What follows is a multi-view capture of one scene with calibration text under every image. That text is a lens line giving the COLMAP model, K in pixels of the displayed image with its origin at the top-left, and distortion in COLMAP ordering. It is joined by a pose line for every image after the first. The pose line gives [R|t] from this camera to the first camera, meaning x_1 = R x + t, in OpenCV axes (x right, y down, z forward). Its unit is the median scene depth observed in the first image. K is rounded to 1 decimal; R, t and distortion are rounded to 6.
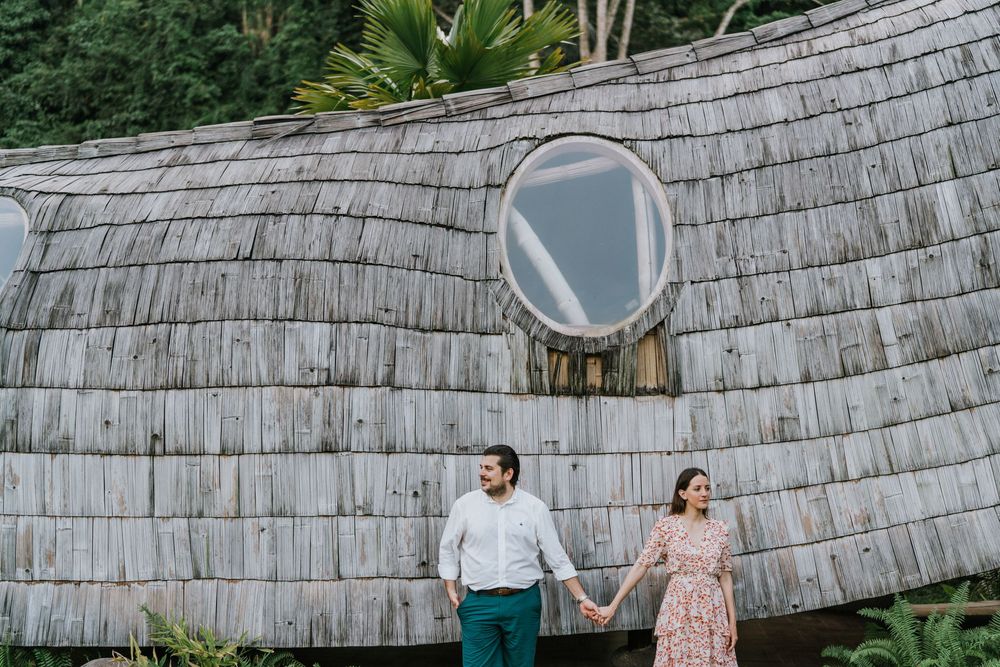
lens RADIAL K [[1389.9, 0, 500.0], [0, 1389.9, 333.5], [0, 0, 1]] dist [-0.017510, 0.084939]
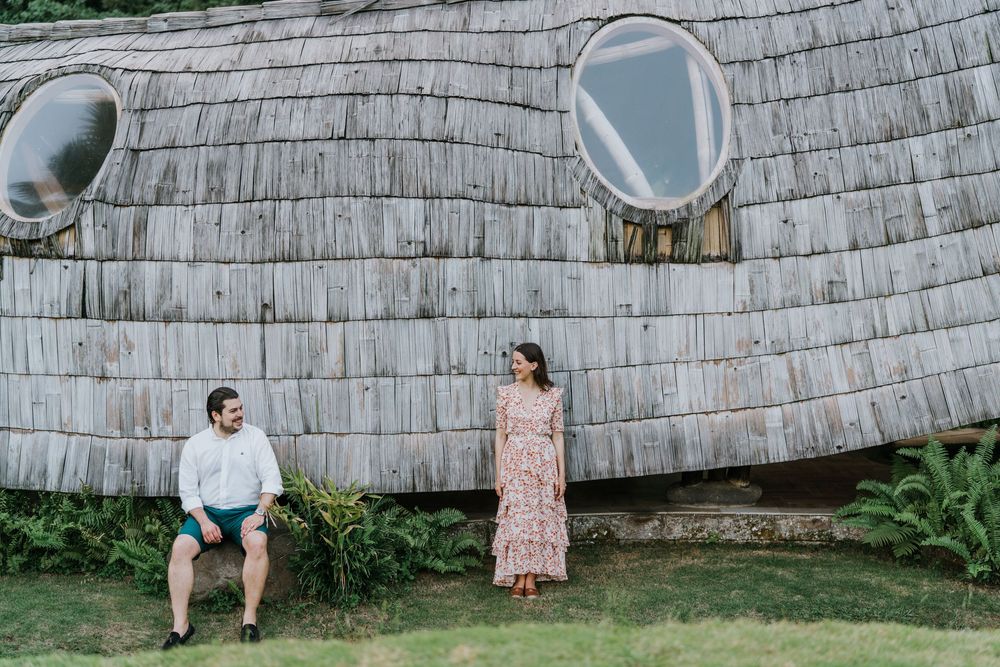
lens RADIAL K [[1389.9, 0, 500.0], [0, 1389.9, 333.5], [0, 0, 1]] dist [-0.017510, 0.084939]
pose [[0.997318, -0.014294, 0.071779, -0.141718], [0.004695, 0.991217, 0.132164, -0.046212], [-0.073037, -0.131473, 0.988626, -0.088151]]
